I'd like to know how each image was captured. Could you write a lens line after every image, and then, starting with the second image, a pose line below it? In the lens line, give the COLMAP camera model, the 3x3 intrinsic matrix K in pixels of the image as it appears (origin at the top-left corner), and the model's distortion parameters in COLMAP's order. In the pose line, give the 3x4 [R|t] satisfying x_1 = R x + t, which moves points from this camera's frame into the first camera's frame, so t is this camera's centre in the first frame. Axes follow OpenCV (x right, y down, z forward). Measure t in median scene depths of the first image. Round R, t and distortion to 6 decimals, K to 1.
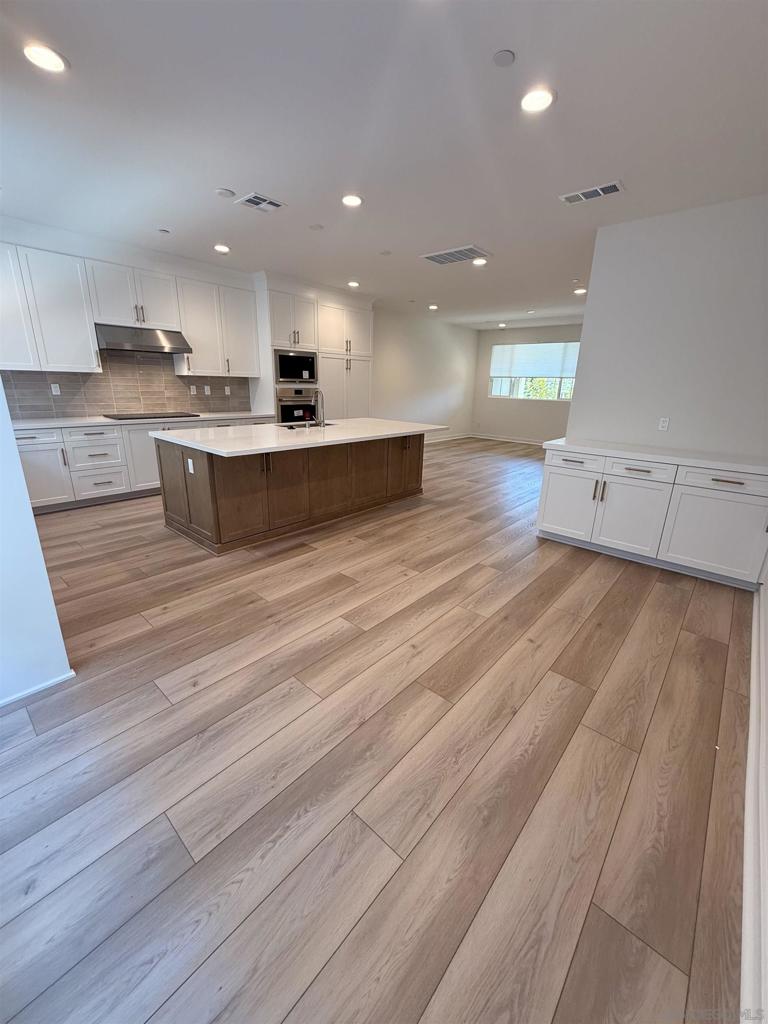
lens RADIAL K [[412.5, 0, 387.6], [0, 412.5, 511.7], [0, 0, 1]] dist [0.003328, -0.000618]
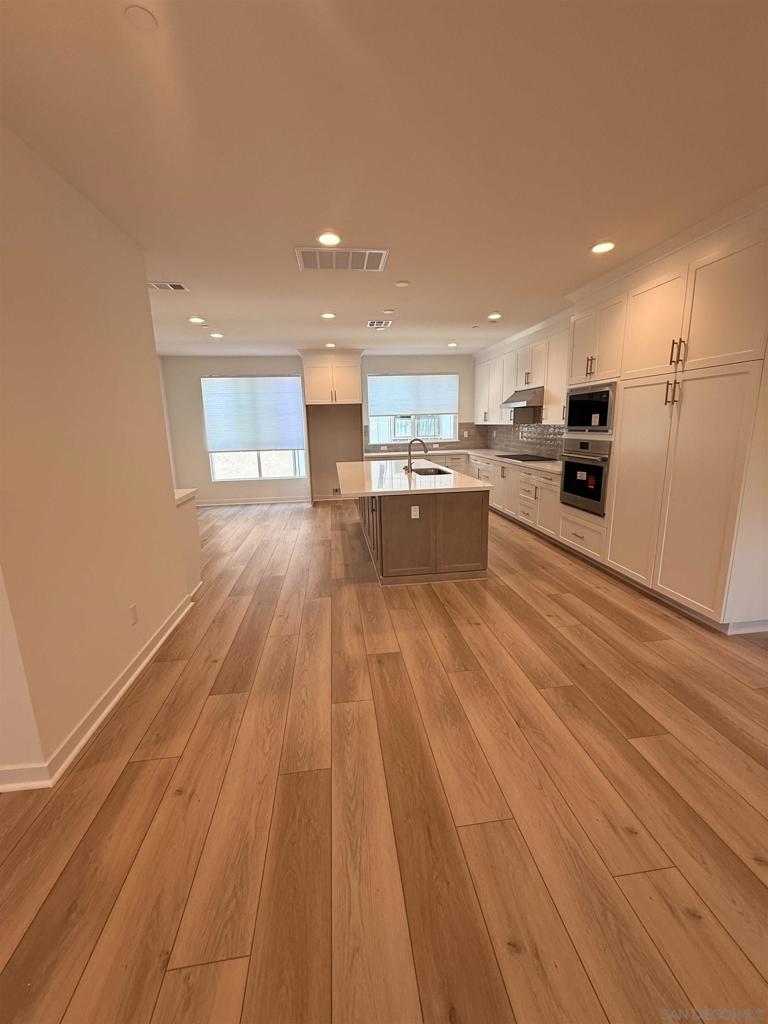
lens RADIAL K [[412.5, 0, 378.4], [0, 412.5, 510.1], [0, 0, 1]] dist [0.003328, -0.000618]
pose [[-0.677964, 0.141557, -0.721336, 0.667309], [-0.217262, 0.898858, 0.380594, -0.495735], [0.702255, 0.414748, -0.578639, 1.568484]]
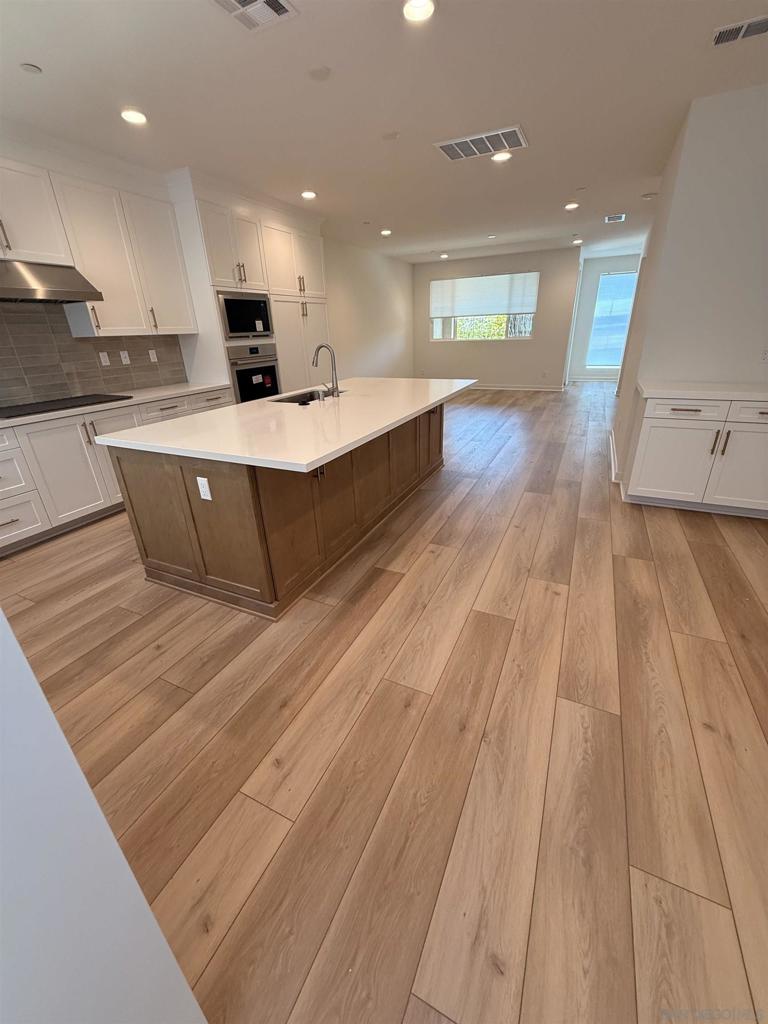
lens RADIAL K [[412.5, 0, 388.1], [0, 412.5, 510.6], [0, 0, 1]] dist [0.003328, -0.000618]
pose [[0.960424, -0.163363, 0.225607, -0.260673], [0.138141, 0.982684, 0.123489, -0.083974], [-0.241874, -0.087436, 0.966360, 0.253845]]
